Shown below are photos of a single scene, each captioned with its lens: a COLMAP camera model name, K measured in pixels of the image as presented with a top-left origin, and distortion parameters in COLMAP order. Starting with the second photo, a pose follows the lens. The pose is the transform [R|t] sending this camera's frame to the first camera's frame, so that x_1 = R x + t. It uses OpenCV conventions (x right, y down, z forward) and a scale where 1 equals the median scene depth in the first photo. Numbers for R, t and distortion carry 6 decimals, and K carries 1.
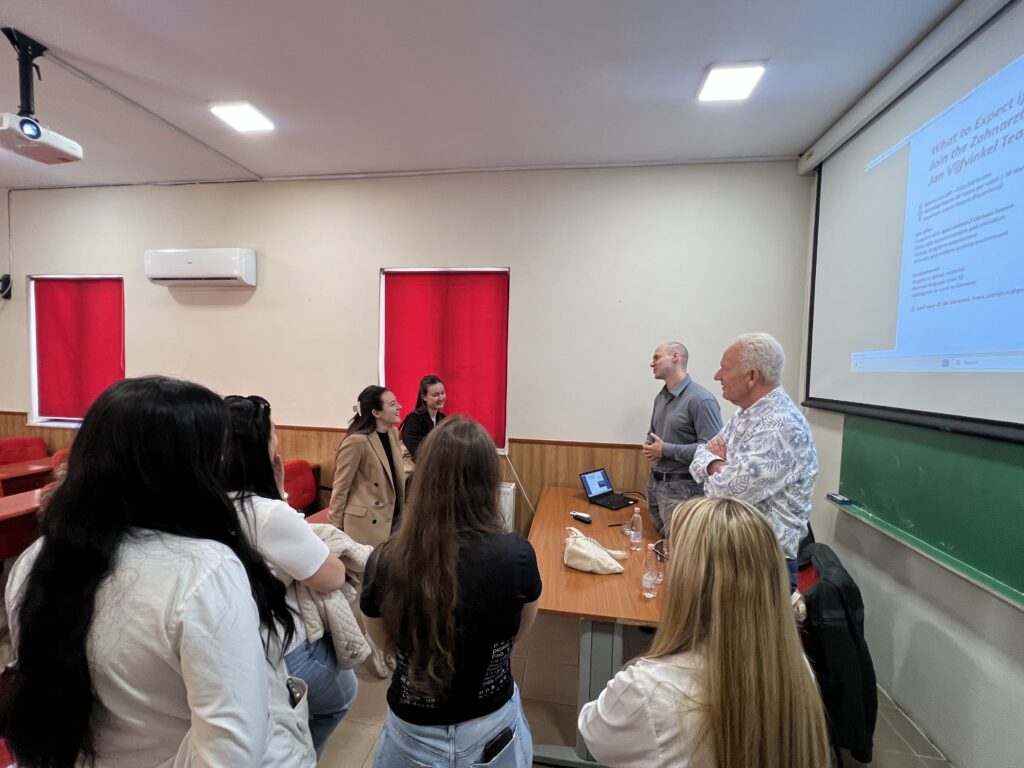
lens RADIAL K [[439.1, 0, 512.0], [0, 439.1, 384.0], [0, 0, 1]] dist [0.002254, 0.000635]
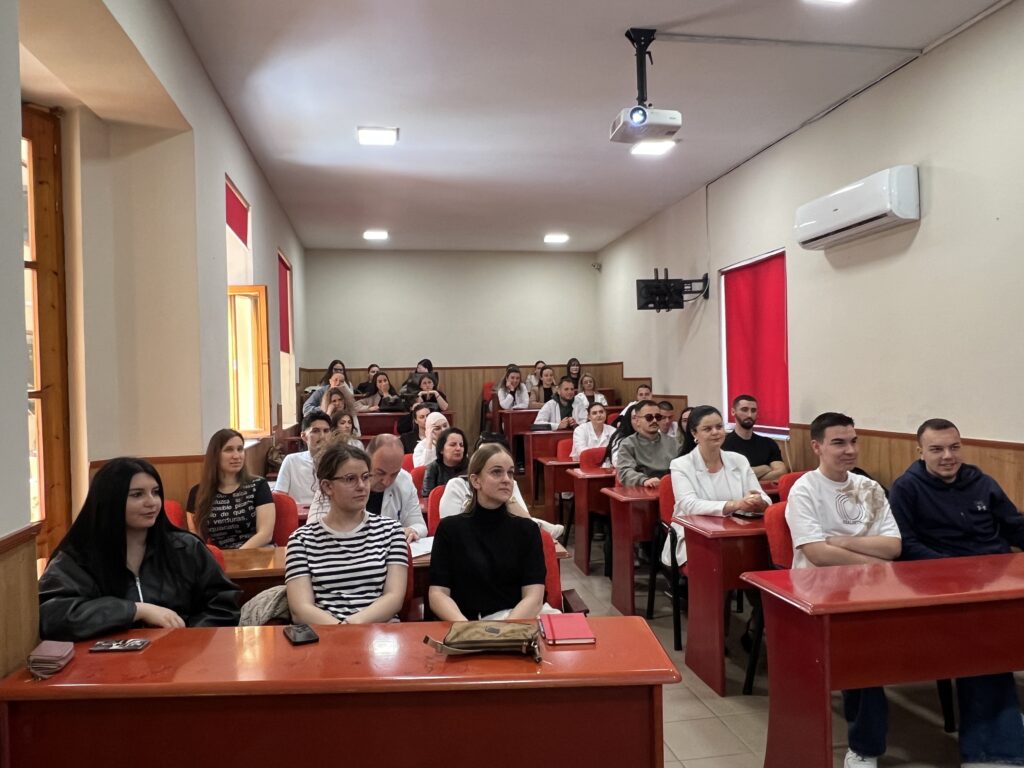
lens RADIAL K [[725.8, 0, 512.0], [0, 725.8, 384.0], [0, 0, 1]] dist [0.008425, 0.000758]
pose [[0.330514, -0.035246, -0.943143, 0.236725], [-0.012422, 0.999053, -0.041689, 0.076130], [0.943719, 0.025494, 0.329763, 0.102430]]
